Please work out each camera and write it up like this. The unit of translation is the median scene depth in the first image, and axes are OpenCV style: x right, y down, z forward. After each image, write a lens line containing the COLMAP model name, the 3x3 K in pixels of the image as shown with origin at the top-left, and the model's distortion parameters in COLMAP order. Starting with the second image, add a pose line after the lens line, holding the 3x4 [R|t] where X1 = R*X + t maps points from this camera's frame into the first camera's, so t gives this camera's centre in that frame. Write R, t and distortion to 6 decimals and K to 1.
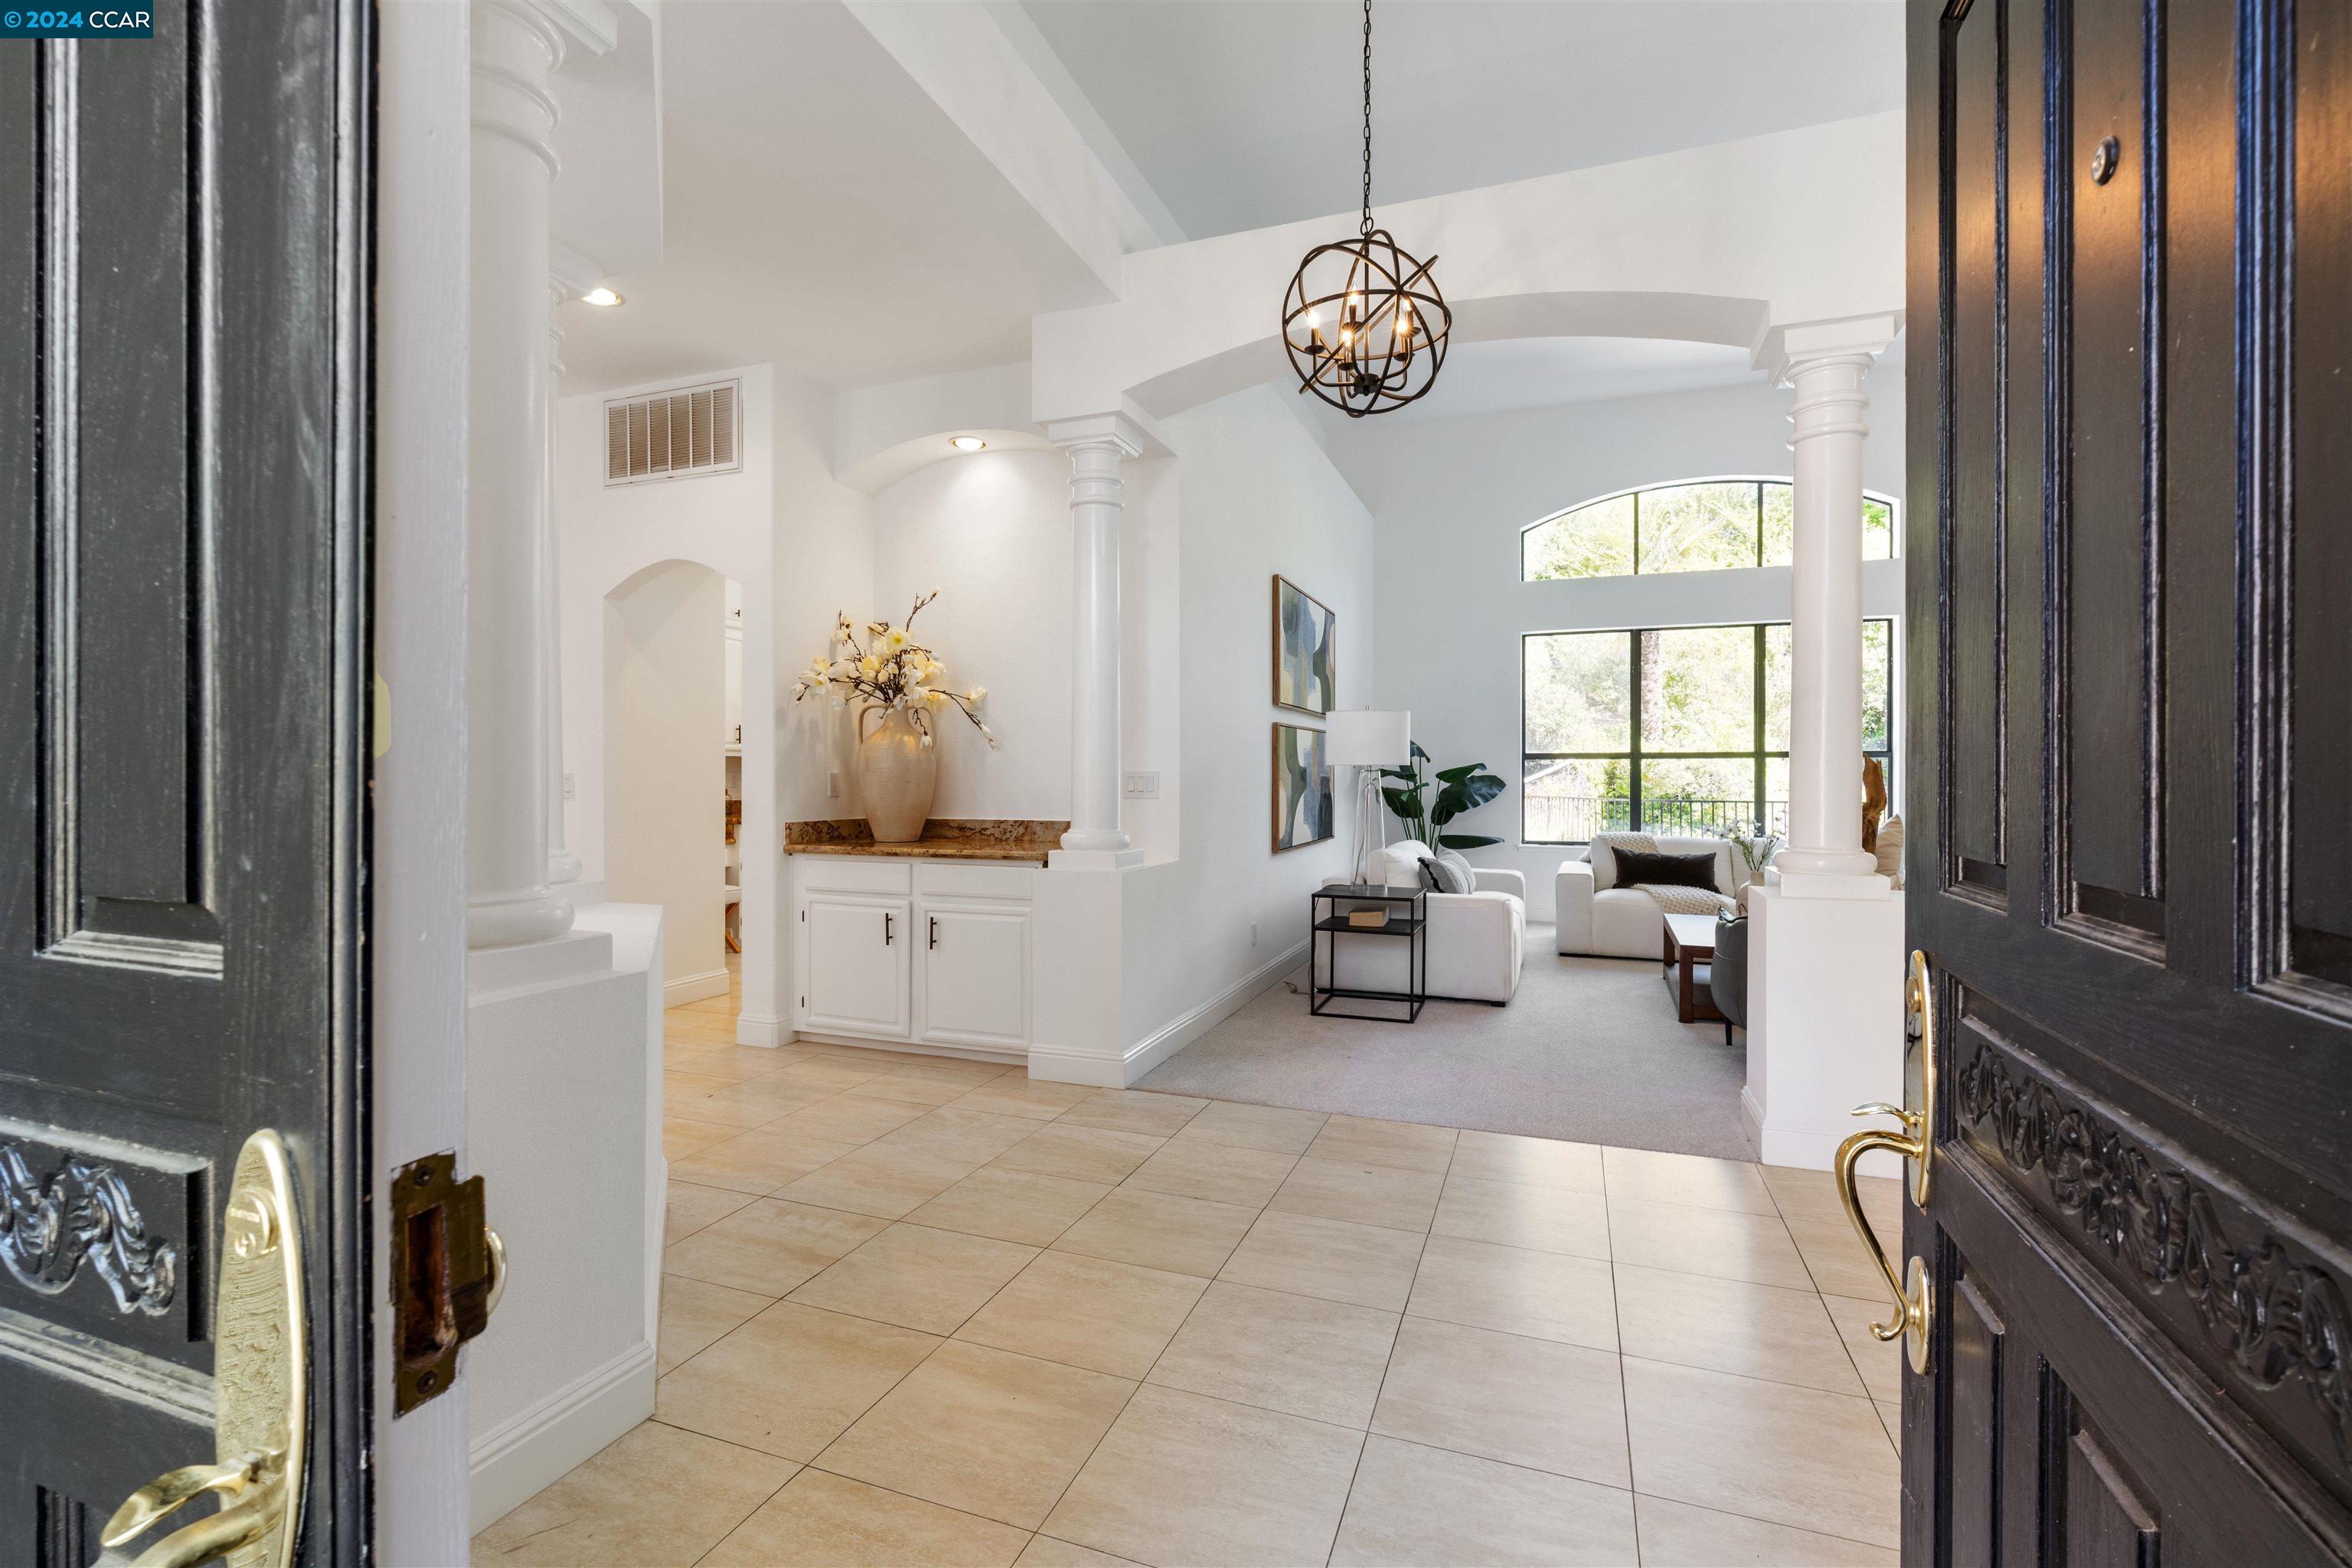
lens RADIAL K [[1051.4, 0, 1176.0], [0, 1051.4, 784.0], [0, 0, 1]] dist [-0.002740, 0.000025]
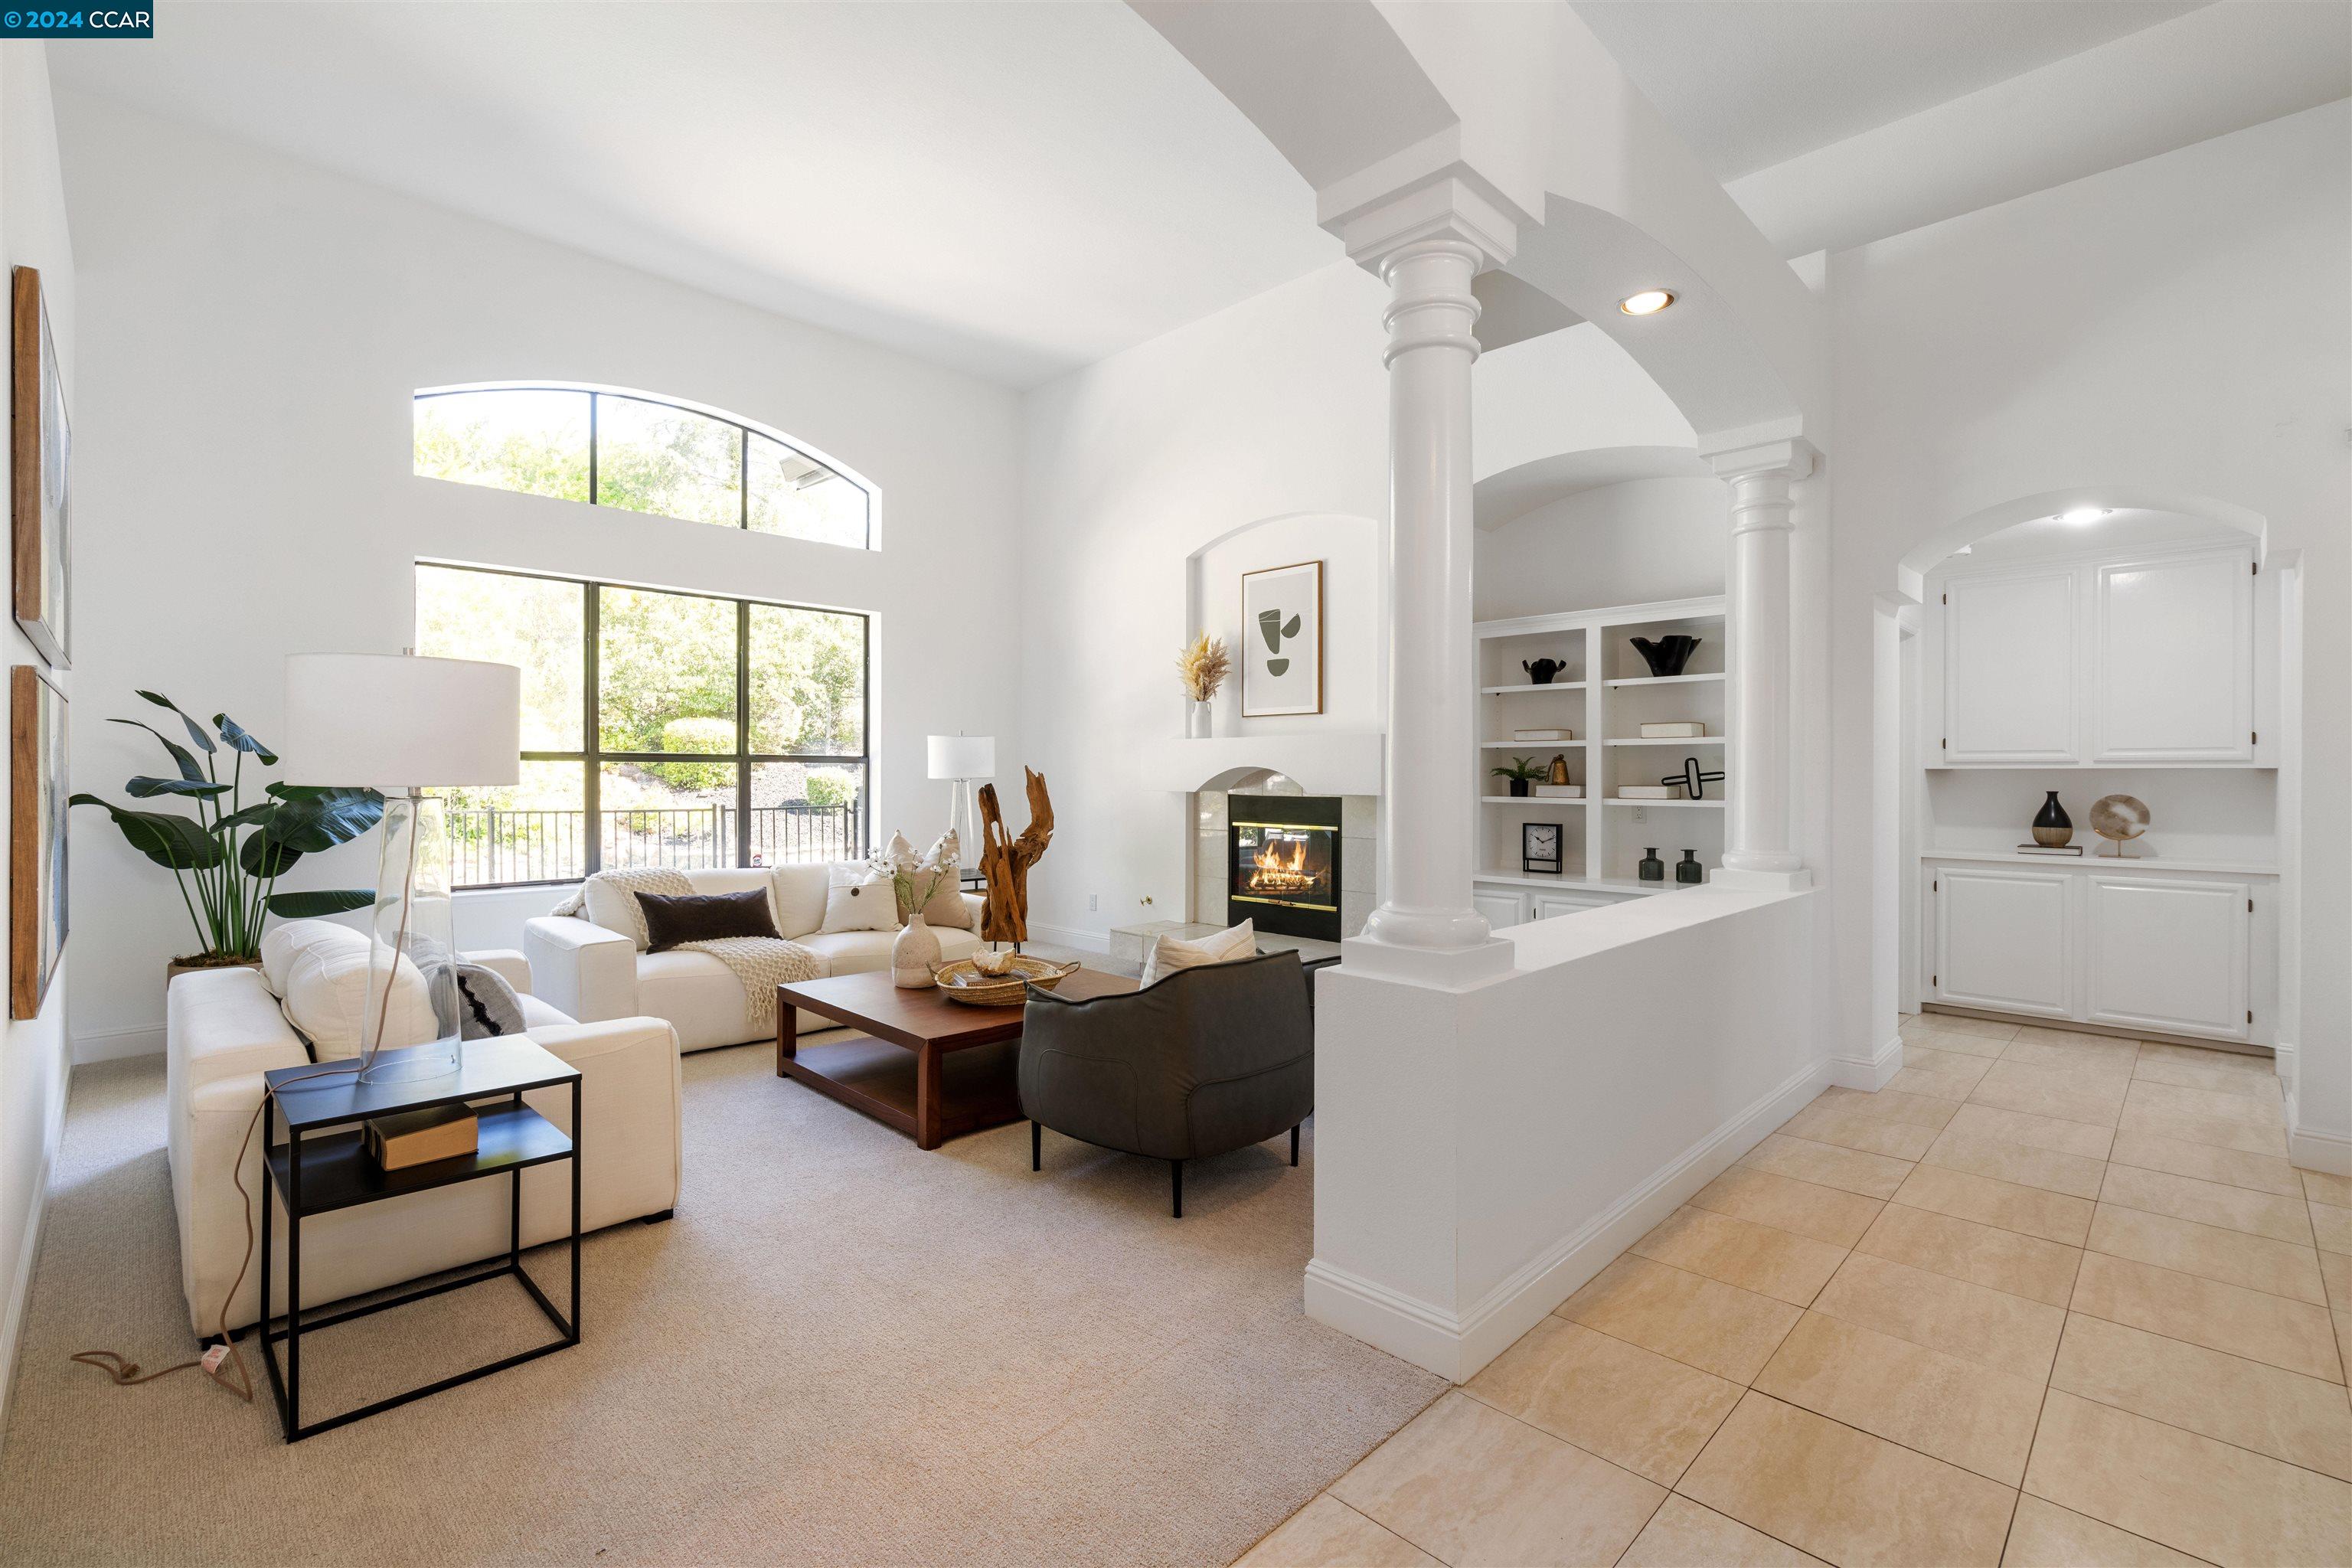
lens RADIAL K [[1051.4, 0, 1176.0], [0, 1051.4, 784.0], [0, 0, 1]] dist [-0.002740, 0.000025]
pose [[0.418622, -0.007220, 0.908132, -0.048544], [0.001309, 0.999972, 0.007347, -0.013160], [-0.908160, -0.001887, 0.418620, 0.338714]]
